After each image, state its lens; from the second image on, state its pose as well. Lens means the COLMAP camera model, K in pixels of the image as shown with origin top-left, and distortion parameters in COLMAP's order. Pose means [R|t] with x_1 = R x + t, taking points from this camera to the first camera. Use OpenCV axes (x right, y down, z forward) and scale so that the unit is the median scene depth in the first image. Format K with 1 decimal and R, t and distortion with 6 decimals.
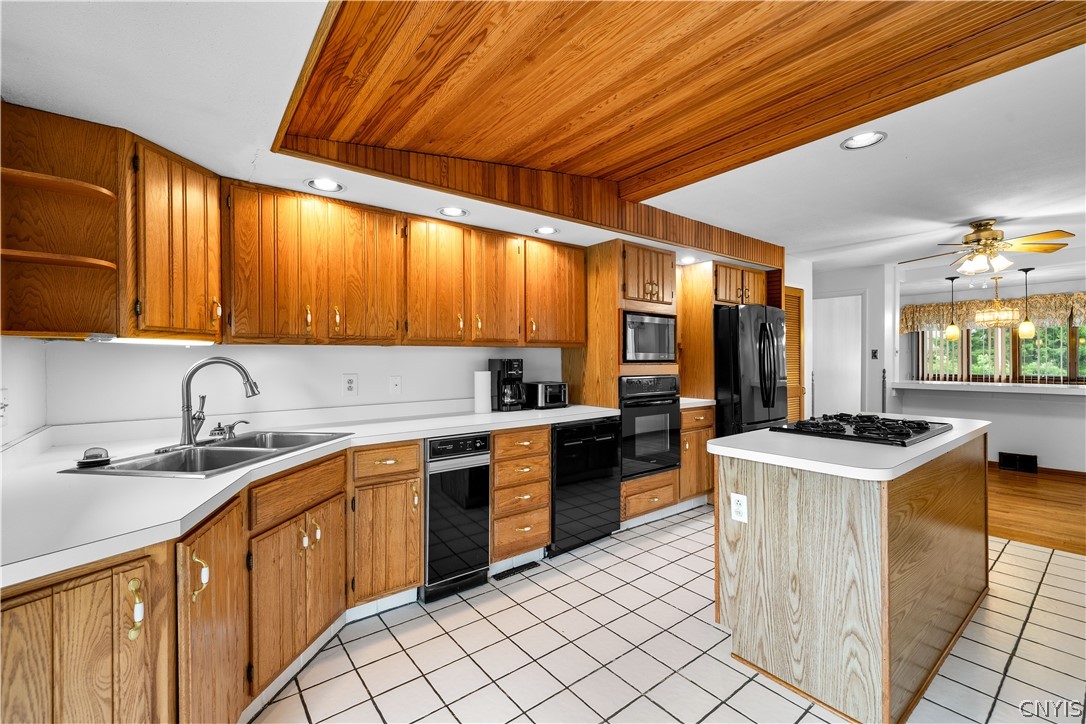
lens RADIAL K [[455.8, 0, 537.9], [0, 455.8, 360.4], [0, 0, 1]] dist [0.000089, -0.000002]
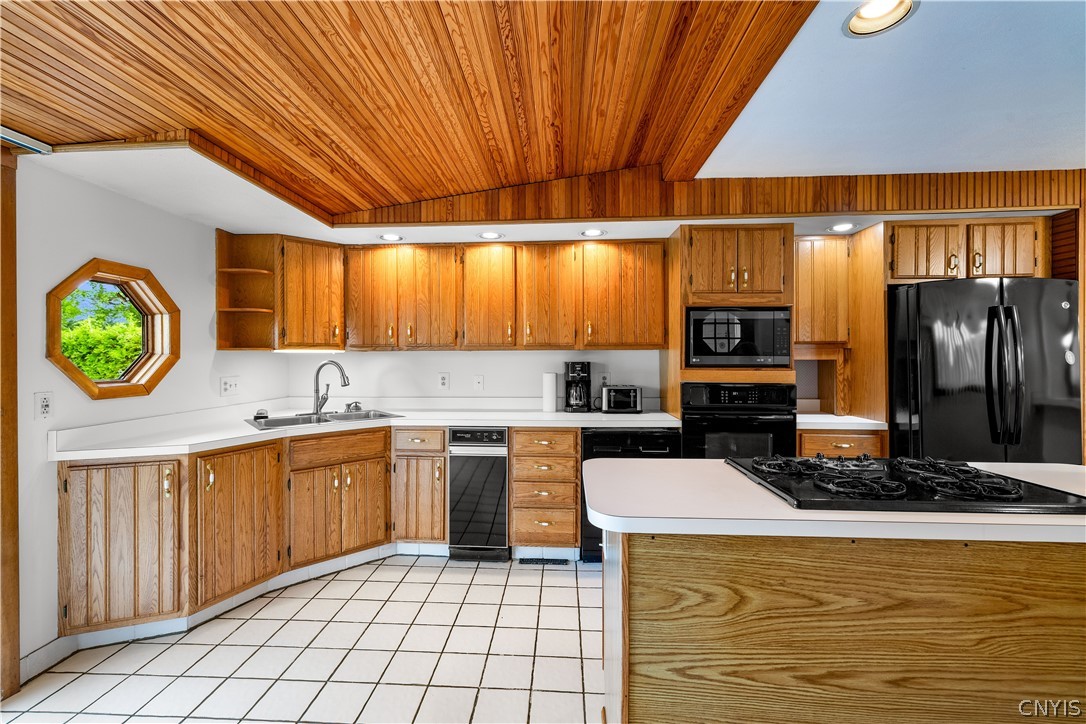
lens RADIAL K [[455.8, 0, 537.9], [0, 455.8, 360.4], [0, 0, 1]] dist [0.000089, -0.000002]
pose [[0.757457, 0.007064, -0.652847, 0.665410], [-0.004639, 0.999974, 0.005437, -0.014047], [0.652869, -0.001090, 0.757470, 0.197448]]
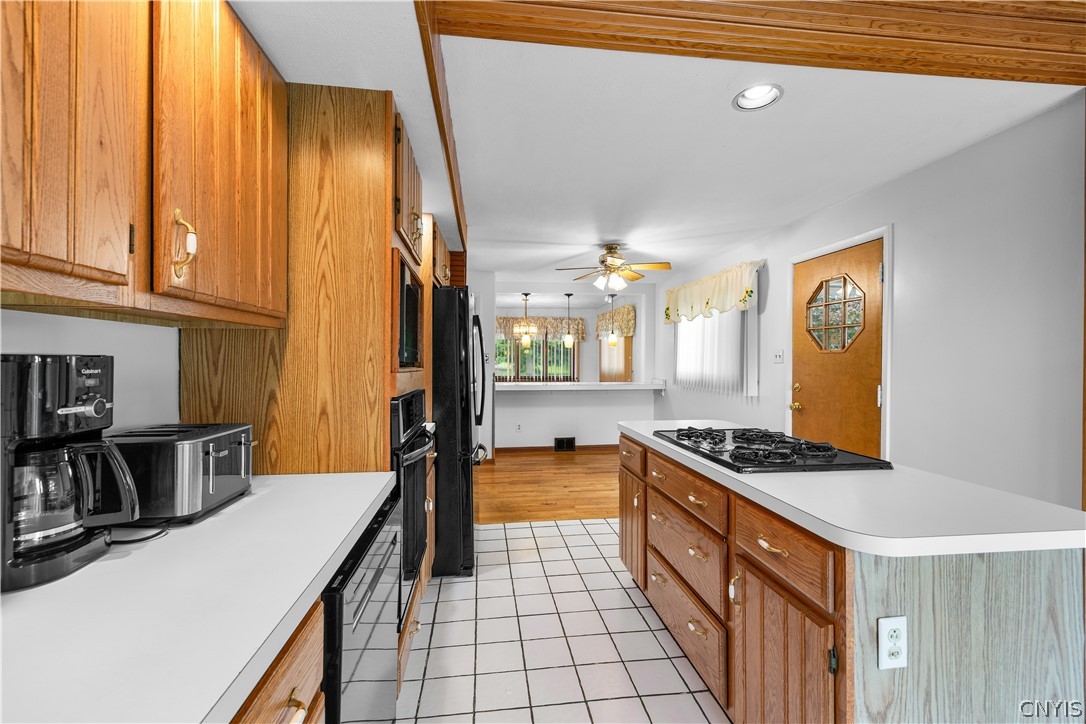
lens RADIAL K [[455.8, 0, 537.9], [0, 455.8, 360.4], [0, 0, 1]] dist [0.000089, -0.000002]
pose [[0.509630, 0.009681, 0.860339, -0.166114], [-0.002346, 0.999949, -0.009862, 0.001659], [-0.860391, 0.003007, 0.509626, 0.801064]]
